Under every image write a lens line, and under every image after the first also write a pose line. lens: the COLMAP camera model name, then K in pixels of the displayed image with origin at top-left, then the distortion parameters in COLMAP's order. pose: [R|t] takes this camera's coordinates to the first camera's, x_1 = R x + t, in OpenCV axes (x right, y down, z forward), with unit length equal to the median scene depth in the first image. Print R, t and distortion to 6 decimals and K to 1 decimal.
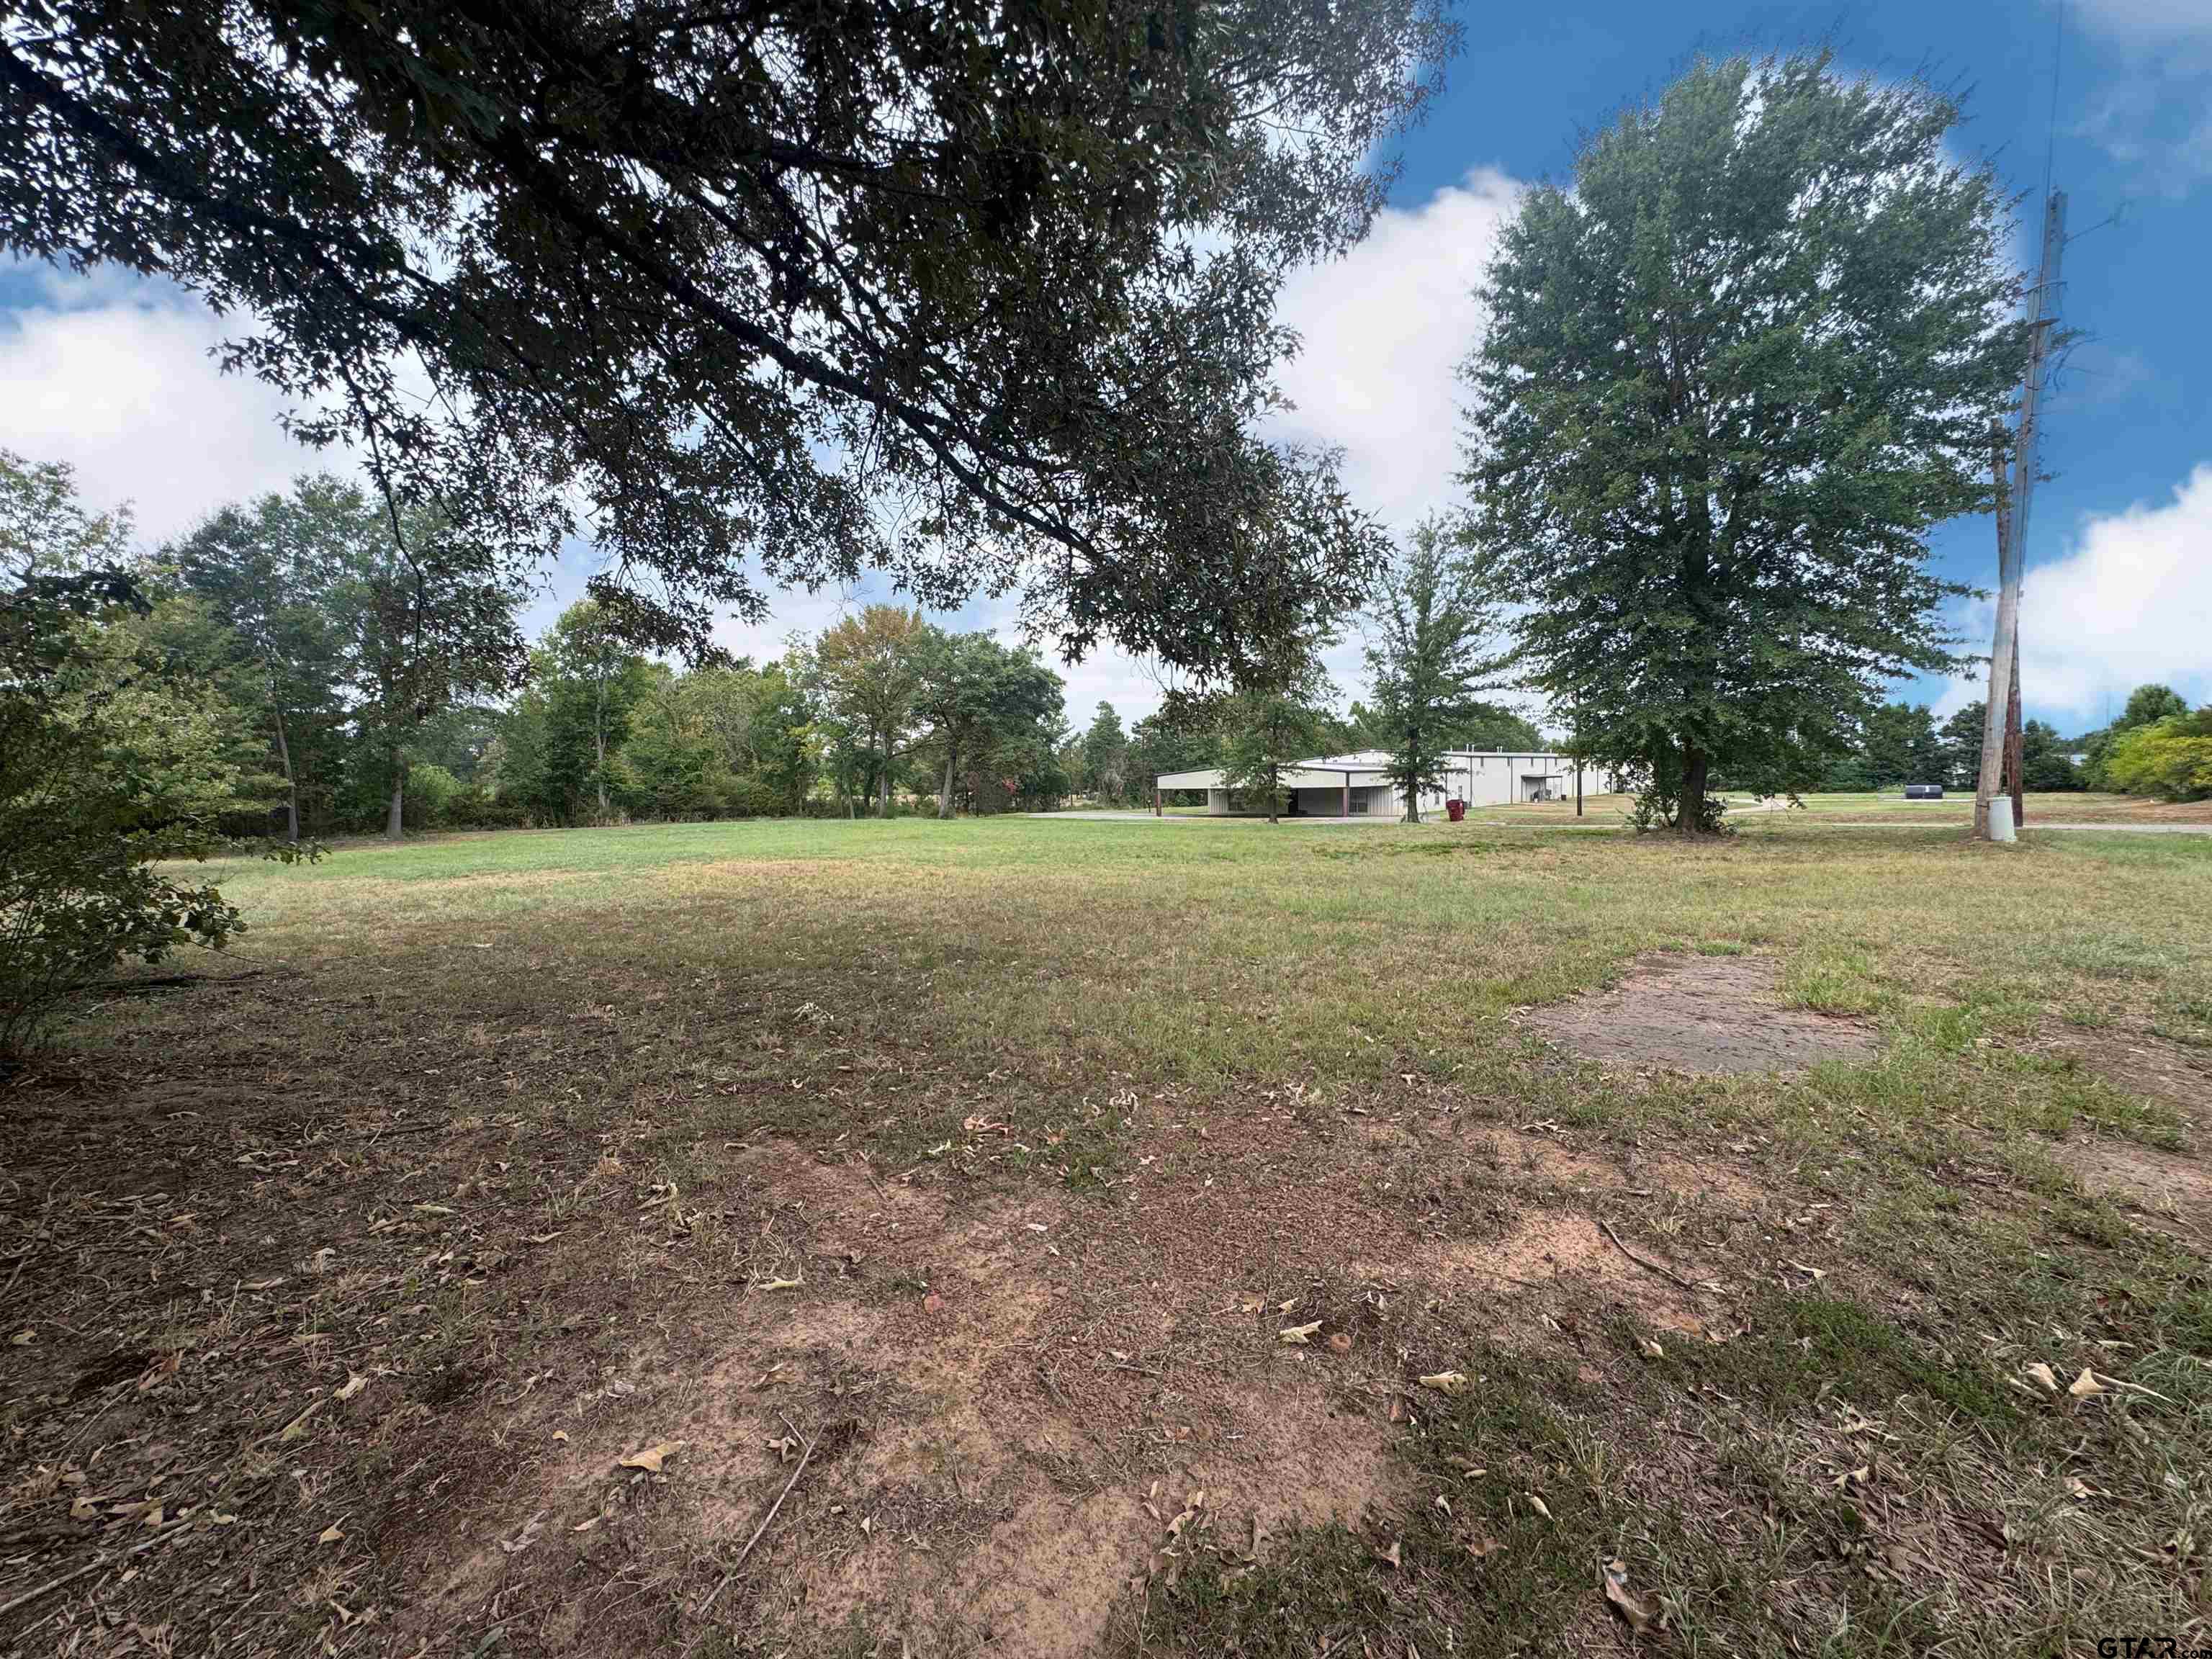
lens RADIAL K [[881.5, 0, 1100.2], [0, 881.5, 843.2], [0, 0, 1]] dist [-0.000052, 0.000504]
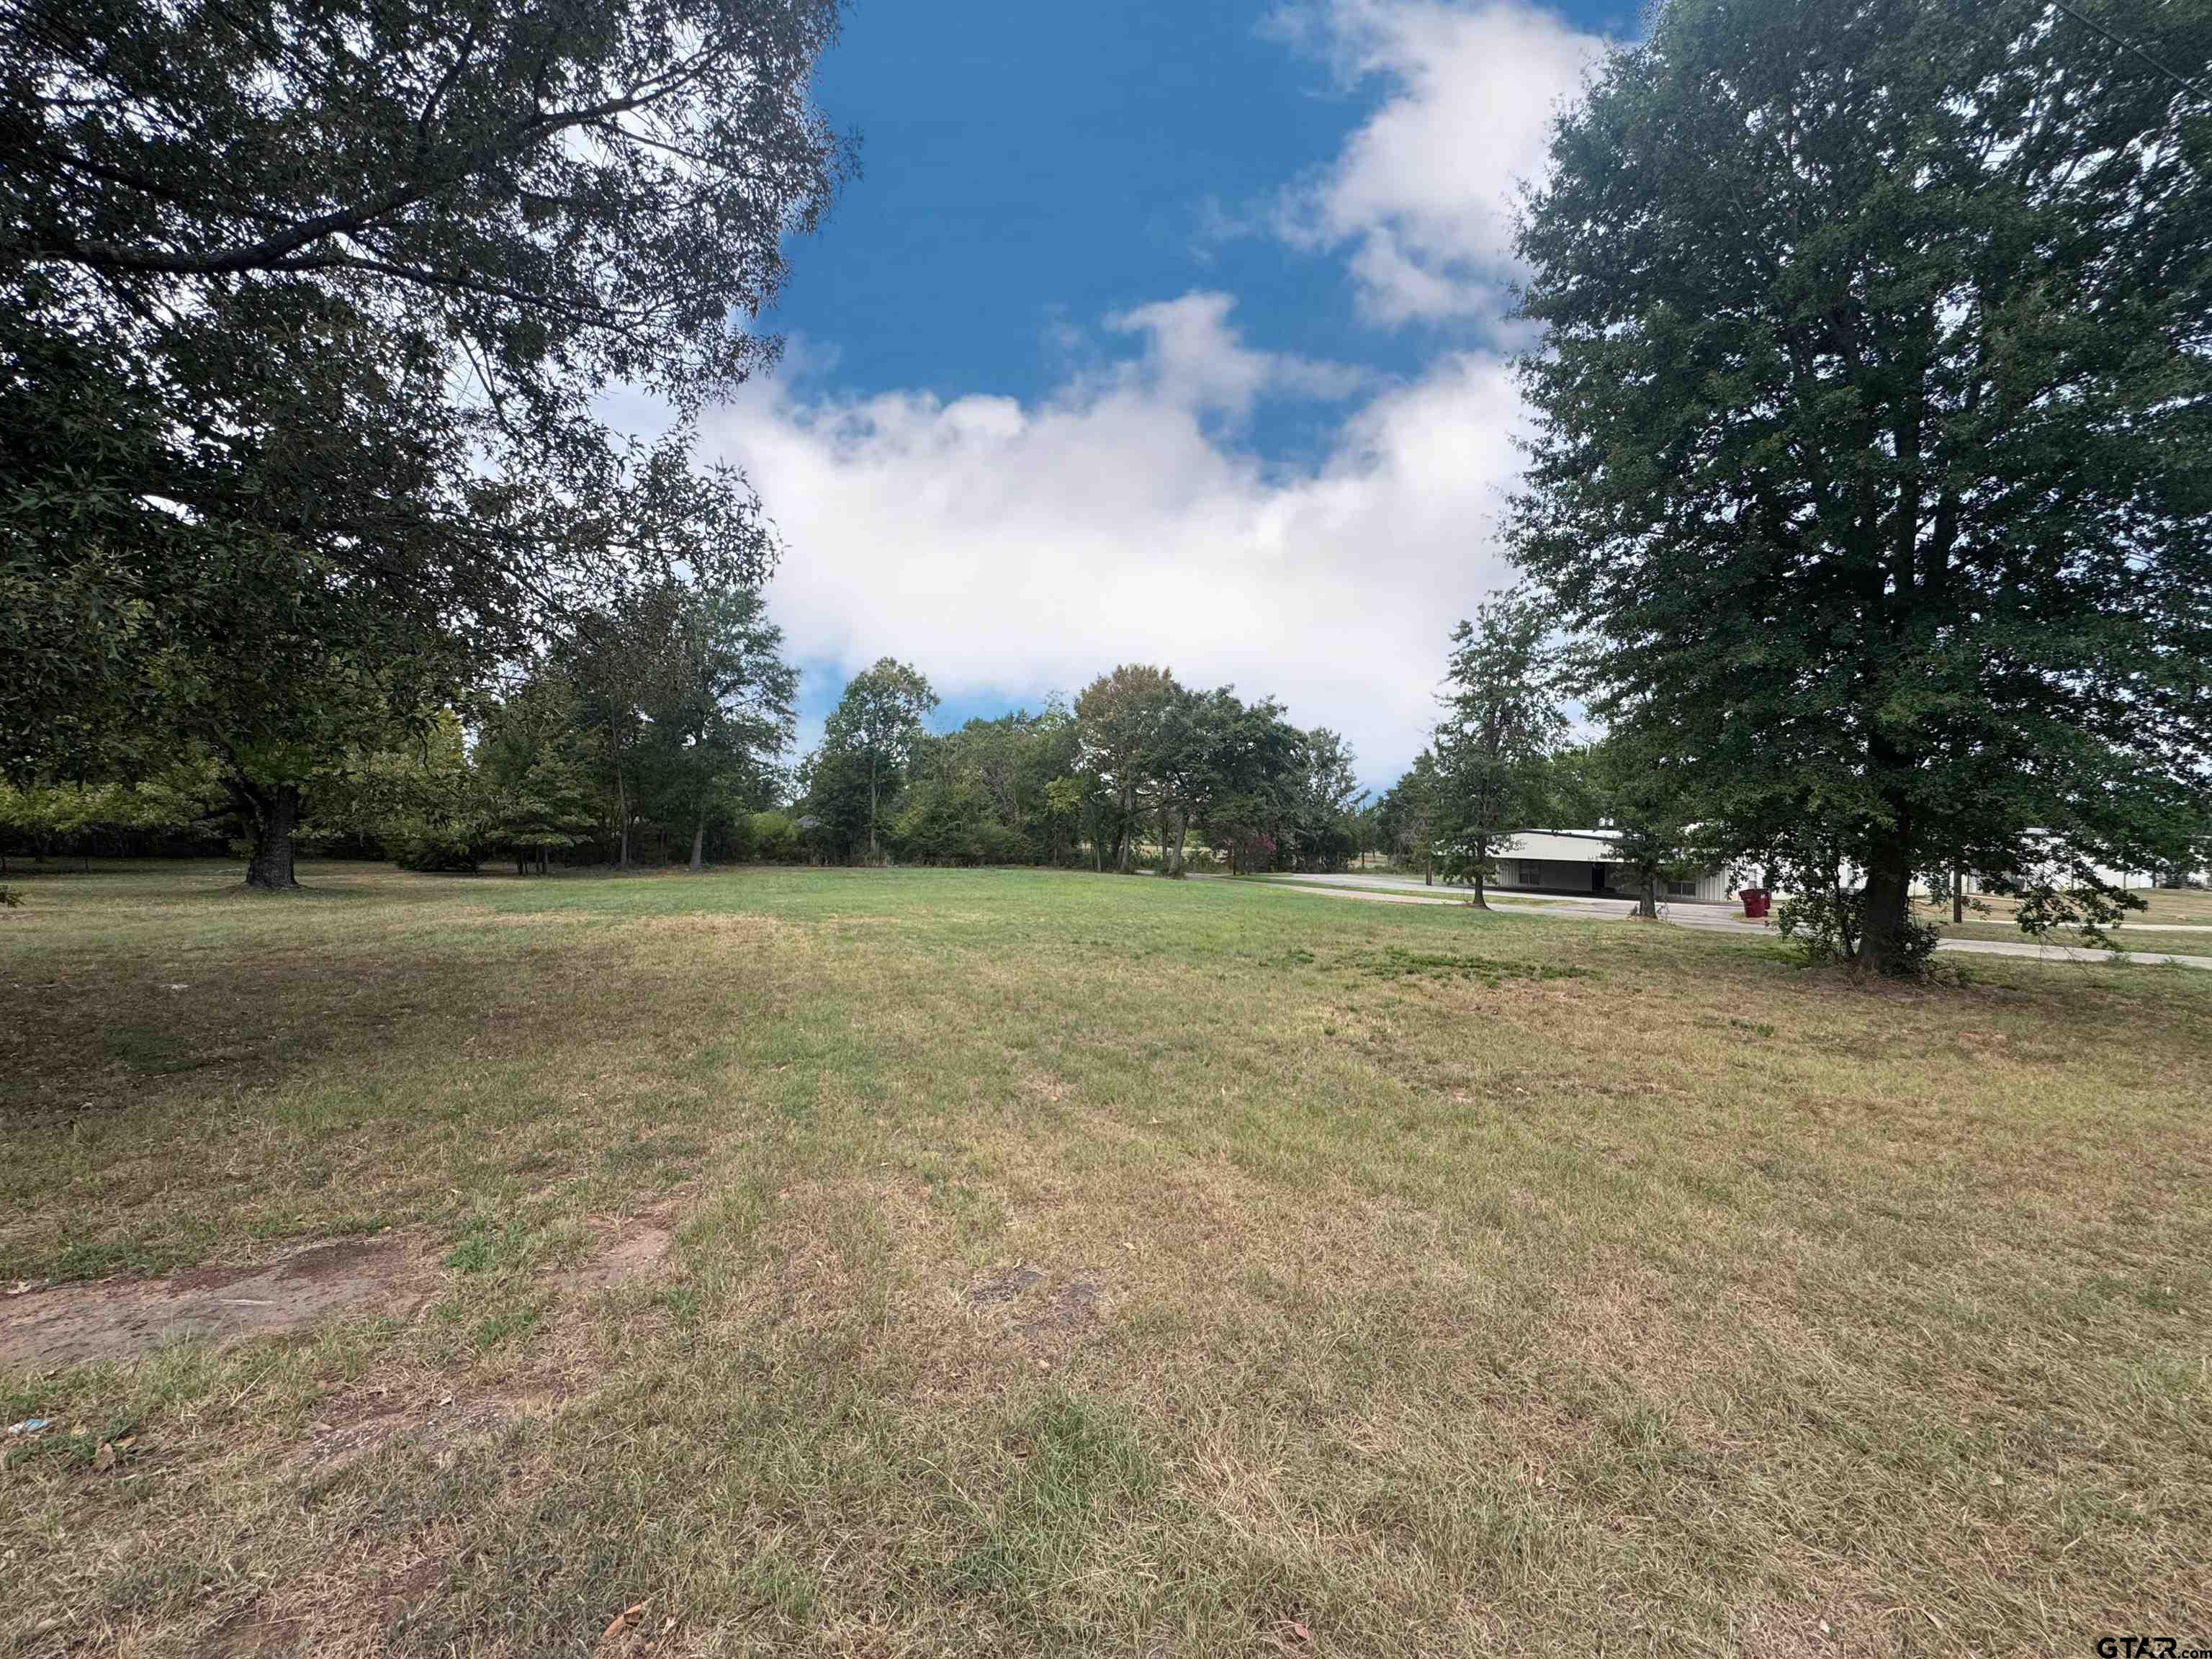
lens RADIAL K [[881.5, 0, 1107.9], [0, 881.5, 829.1], [0, 0, 1]] dist [-0.000052, 0.000504]
pose [[0.926142, 0.032962, -0.375732, 0.111670], [-0.061338, 0.996075, -0.063808, -0.011298], [0.372154, 0.082141, 0.924529, 0.051761]]
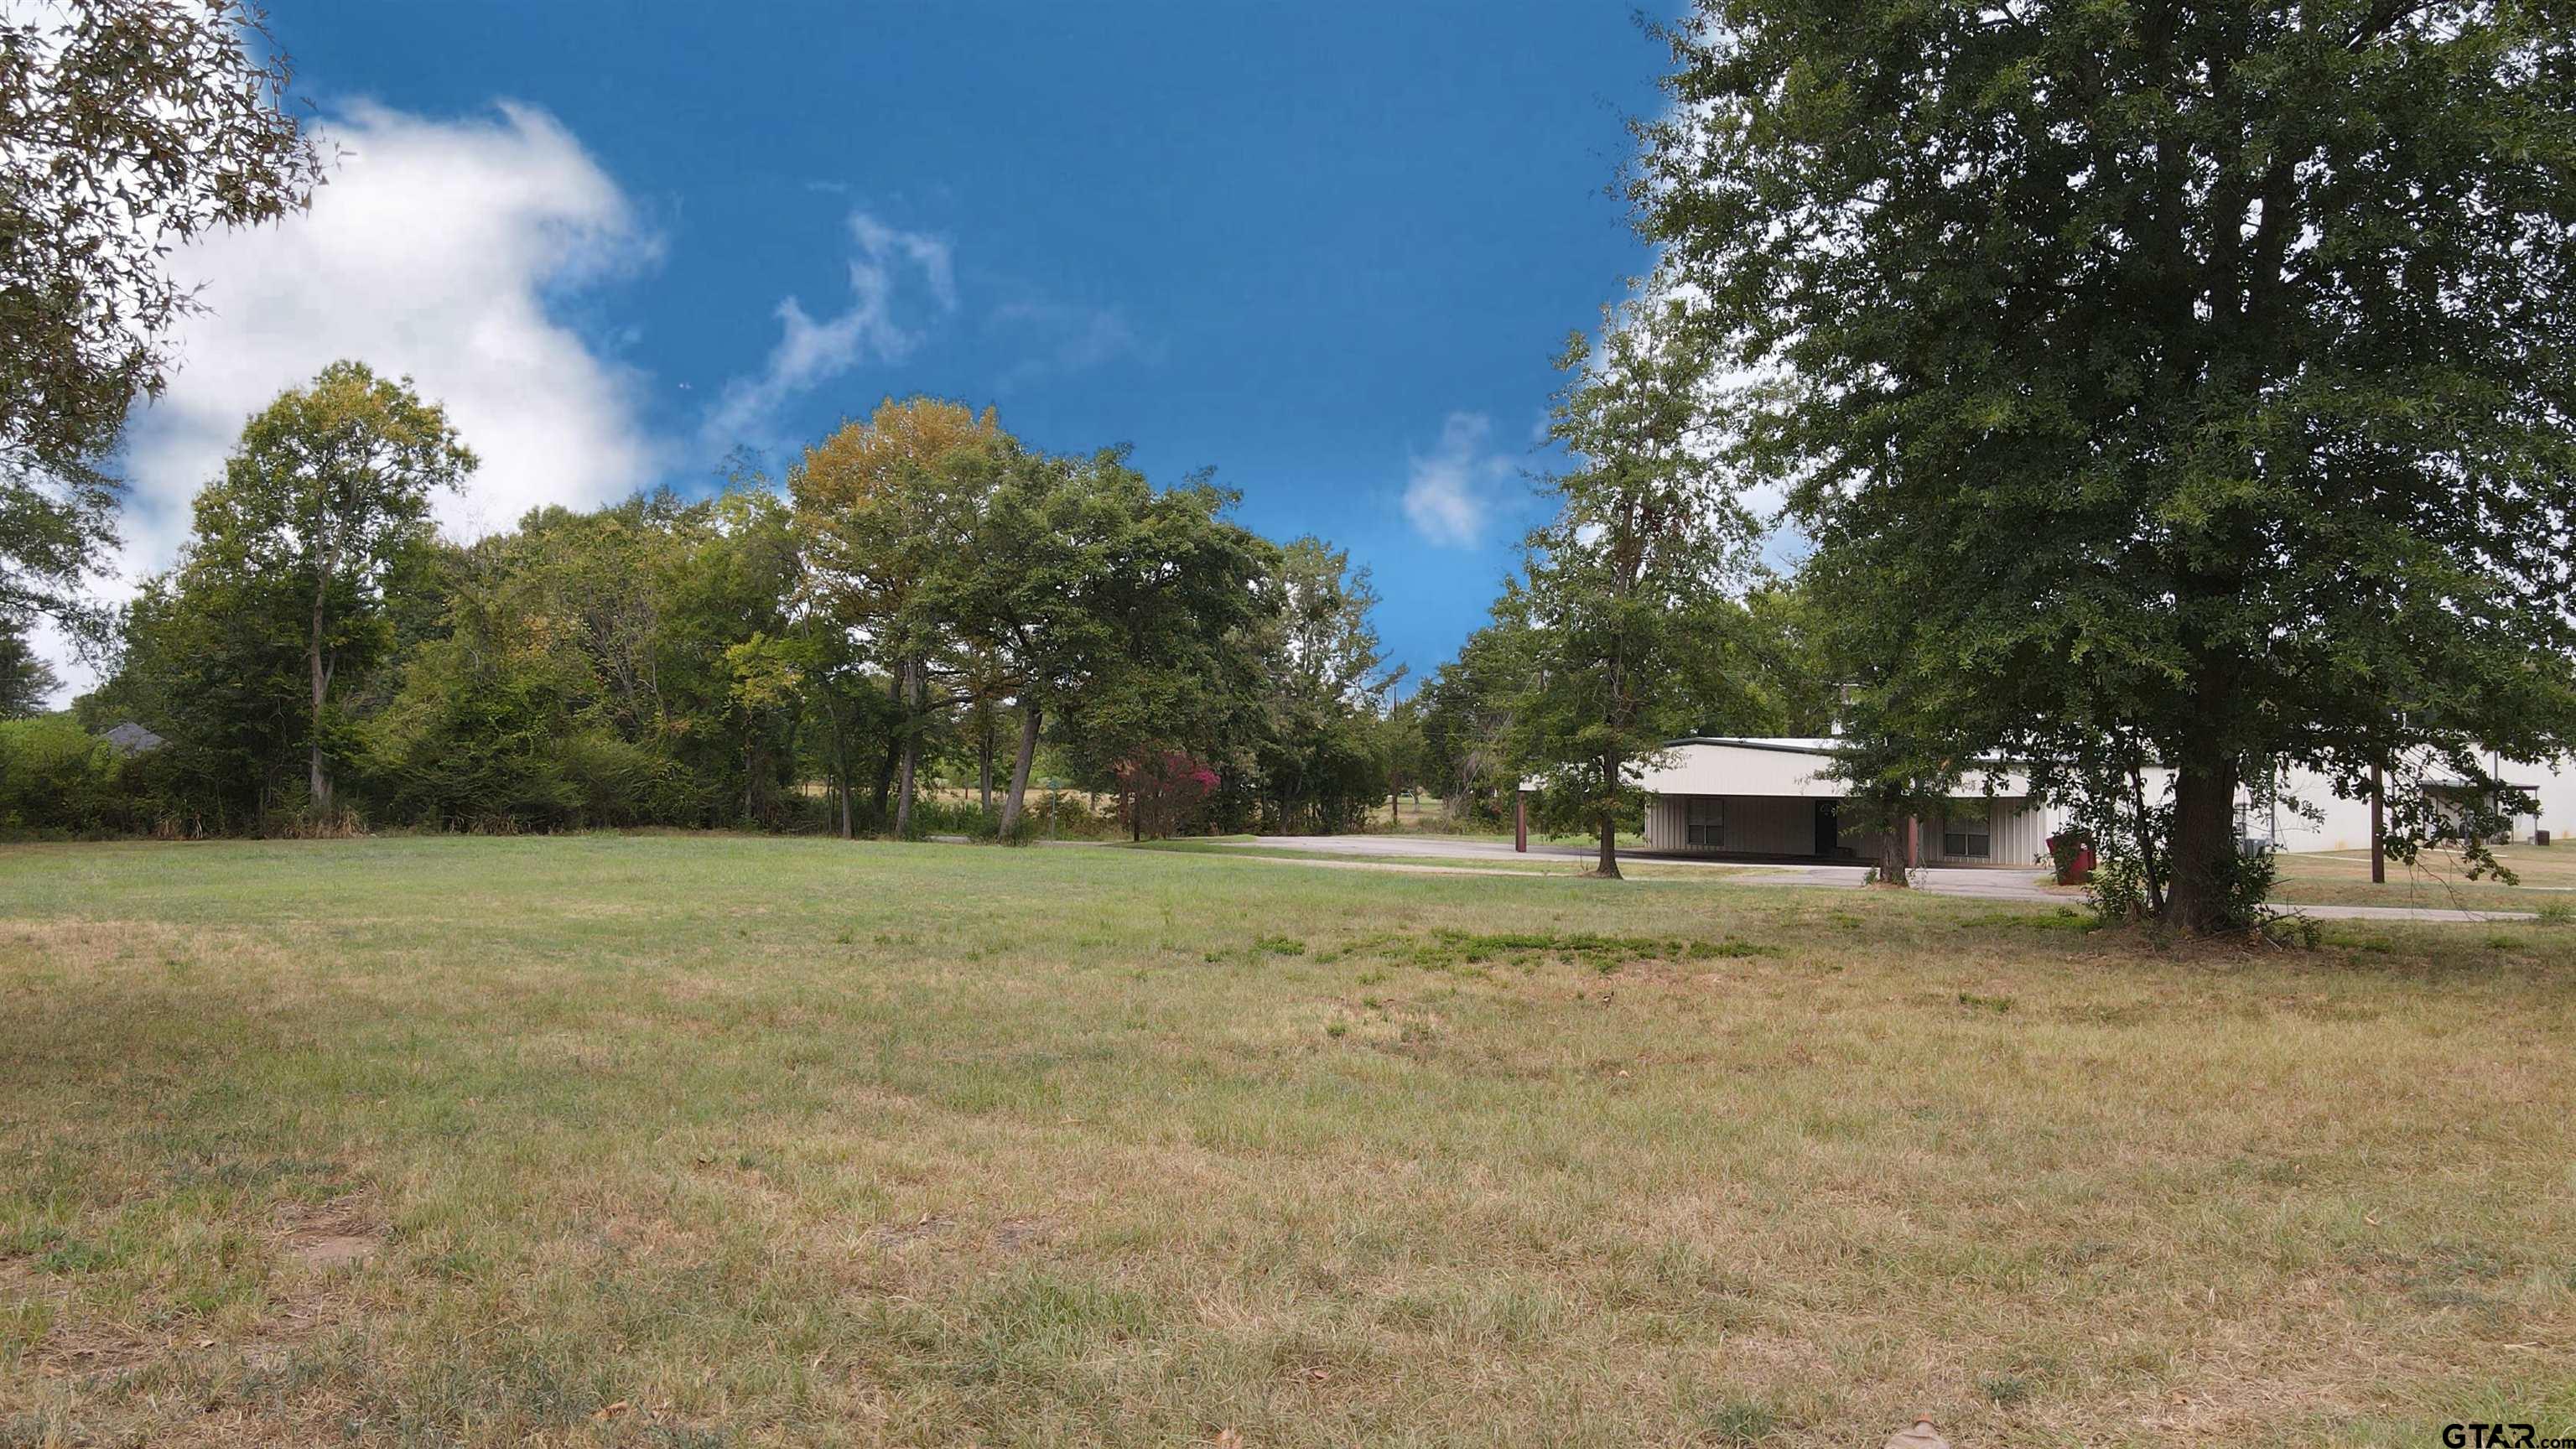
lens RADIAL K [[1890.2, 0, 1286.6], [0, 1890.2, 723.4], [0, 0, 1]] dist [-0.001635, 0.010974]
pose [[0.986845, 0.020891, -0.160314, 0.114477], [-0.035681, 0.995308, -0.089941, -0.005581], [0.157683, 0.094478, 0.982960, 0.030789]]
